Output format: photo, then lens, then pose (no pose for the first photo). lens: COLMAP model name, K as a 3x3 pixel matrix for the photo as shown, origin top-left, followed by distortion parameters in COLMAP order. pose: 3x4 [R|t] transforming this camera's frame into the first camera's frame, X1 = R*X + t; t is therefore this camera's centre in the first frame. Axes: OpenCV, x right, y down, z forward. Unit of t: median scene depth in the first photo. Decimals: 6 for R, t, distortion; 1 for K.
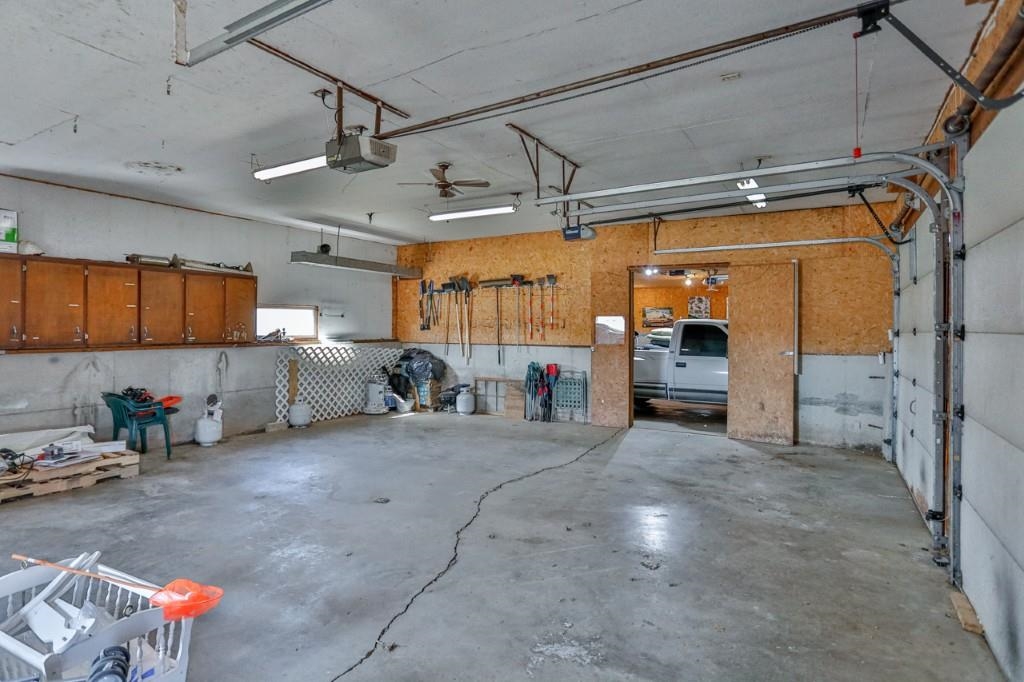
lens RADIAL K [[530.8, 0, 510.3], [0, 530.8, 329.6], [0, 0, 1]] dist [-0.052010, 0.001471]
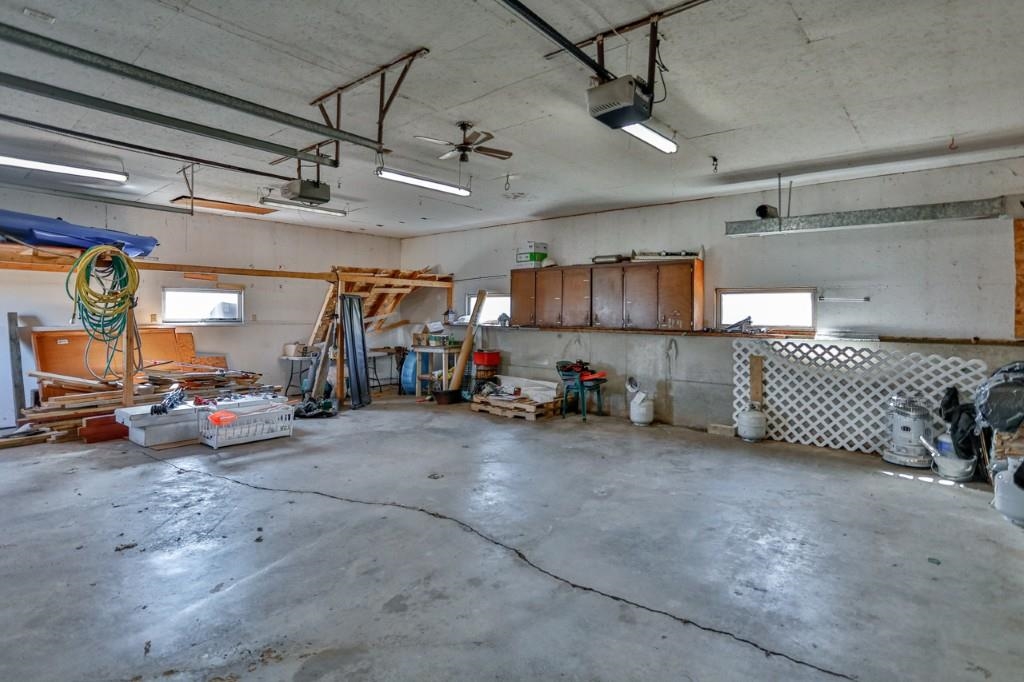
lens RADIAL K [[530.8, 0, 510.3], [0, 530.8, 329.6], [0, 0, 1]] dist [-0.052010, 0.001471]
pose [[-0.156104, 0.018053, -0.987576, 0.495225], [-0.020765, 0.999552, 0.021554, 0.008354], [0.987522, 0.023872, -0.155659, 0.847306]]
